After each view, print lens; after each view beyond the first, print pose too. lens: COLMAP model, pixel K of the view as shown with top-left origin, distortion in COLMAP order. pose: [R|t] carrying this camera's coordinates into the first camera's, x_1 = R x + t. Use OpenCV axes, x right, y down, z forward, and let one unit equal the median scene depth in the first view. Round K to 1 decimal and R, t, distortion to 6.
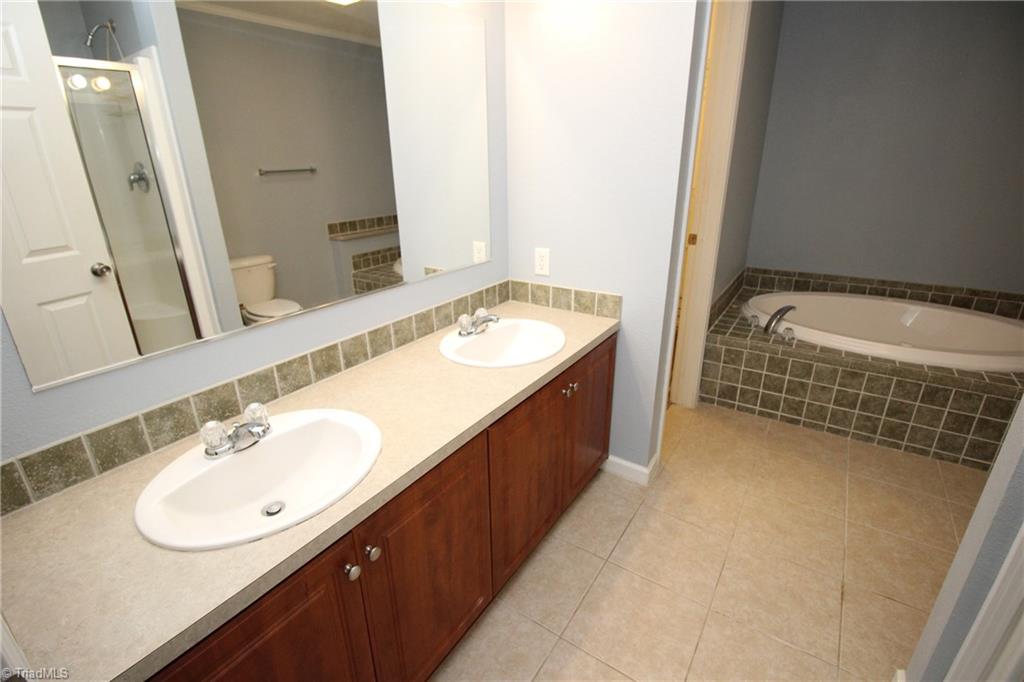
lens RADIAL K [[468.3, 0, 504.7], [0, 468.3, 331.9], [0, 0, 1]] dist [-0.029357, -0.002526]
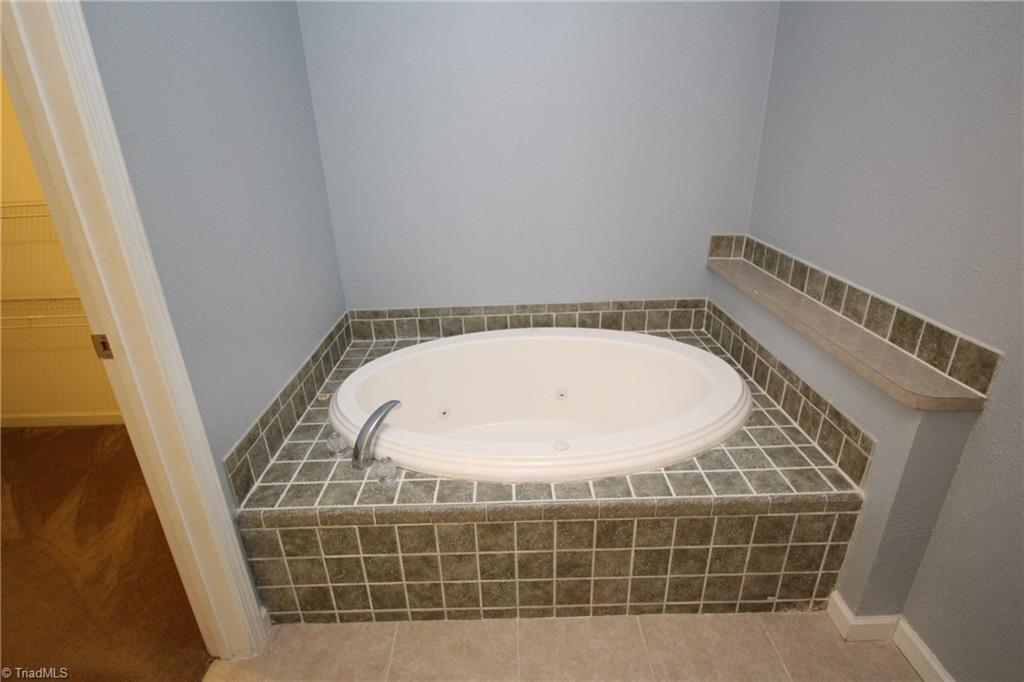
lens RADIAL K [[516.9, 0, 511.9], [0, 516.9, 349.9], [0, 0, 1]] dist [-0.000324, -0.000110]
pose [[0.805221, -0.236953, 0.543574, 0.440765], [0.216474, 0.970887, 0.102554, -0.163488], [-0.552049, 0.035091, 0.833073, 0.417308]]
